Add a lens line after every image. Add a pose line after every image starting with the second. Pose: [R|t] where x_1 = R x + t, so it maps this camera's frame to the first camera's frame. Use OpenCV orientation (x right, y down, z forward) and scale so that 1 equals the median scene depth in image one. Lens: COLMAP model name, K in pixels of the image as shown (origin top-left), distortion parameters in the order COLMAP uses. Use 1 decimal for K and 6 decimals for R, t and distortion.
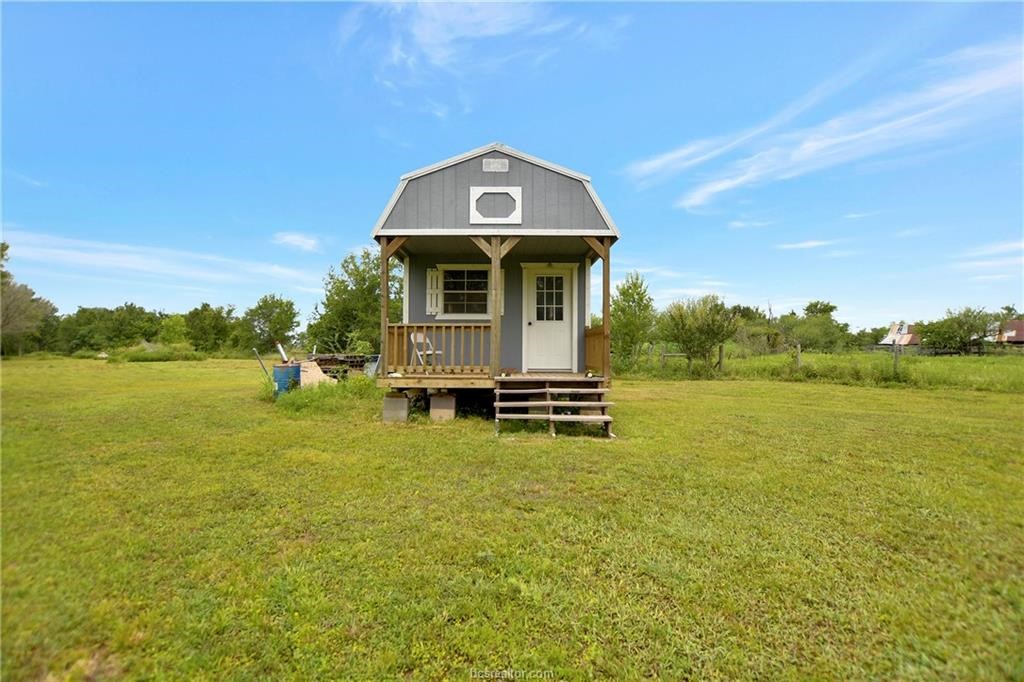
lens RADIAL K [[460.4, 0, 512.2], [0, 460.4, 347.8], [0, 0, 1]] dist [-0.024990, 0.000184]
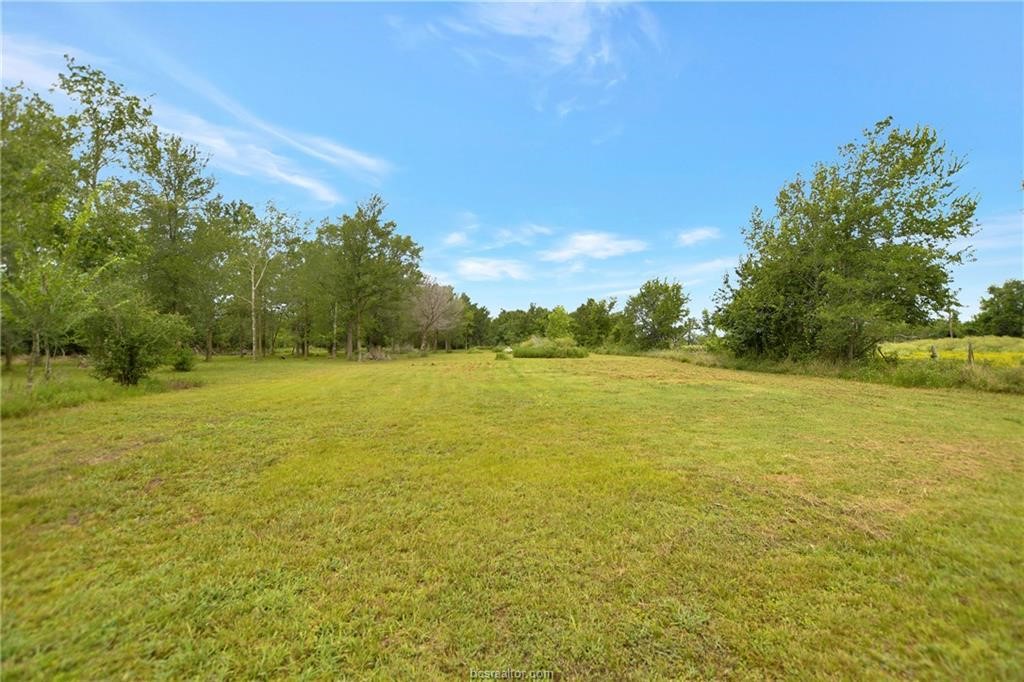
lens RADIAL K [[460.4, 0, 512.2], [0, 460.4, 347.8], [0, 0, 1]] dist [-0.024990, 0.000184]
pose [[0.719095, 0.003659, -0.694902, -0.129711], [0.004973, 0.999933, 0.010411, 0.000028], [0.694894, -0.010942, 0.719029, 0.210411]]
